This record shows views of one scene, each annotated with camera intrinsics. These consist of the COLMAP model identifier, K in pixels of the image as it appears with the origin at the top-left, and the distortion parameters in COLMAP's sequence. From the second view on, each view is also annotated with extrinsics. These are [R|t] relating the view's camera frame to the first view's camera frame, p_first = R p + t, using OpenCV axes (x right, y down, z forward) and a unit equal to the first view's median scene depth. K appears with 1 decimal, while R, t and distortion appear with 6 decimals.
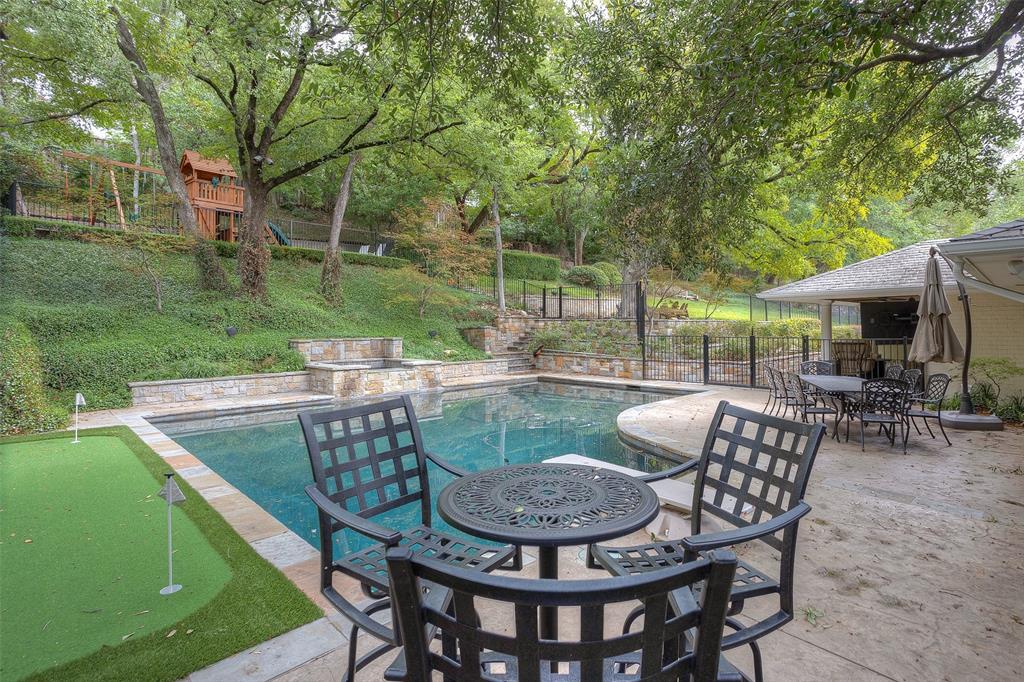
lens RADIAL K [[509.8, 0, 517.2], [0, 509.8, 316.5], [0, 0, 1]] dist [-0.036157, 0.030849]
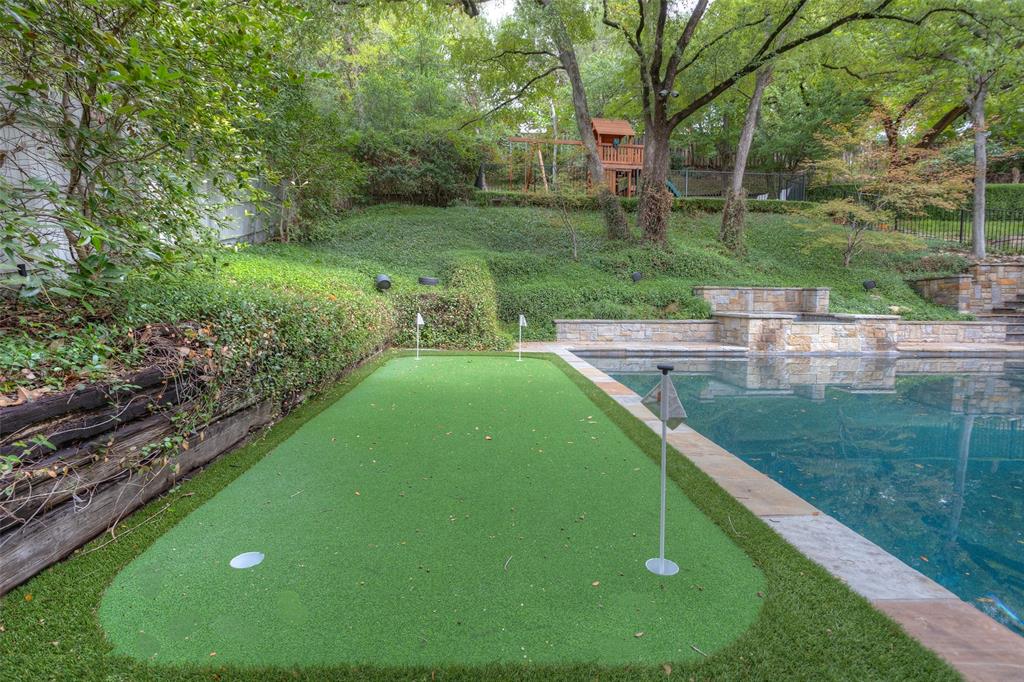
lens RADIAL K [[509.8, 0, 517.2], [0, 509.8, 316.5], [0, 0, 1]] dist [-0.036157, 0.030849]
pose [[0.756418, 0.042232, -0.652724, -0.087525], [-0.001396, 0.998015, 0.062955, 0.043221], [0.654087, -0.046709, 0.754975, 0.092465]]
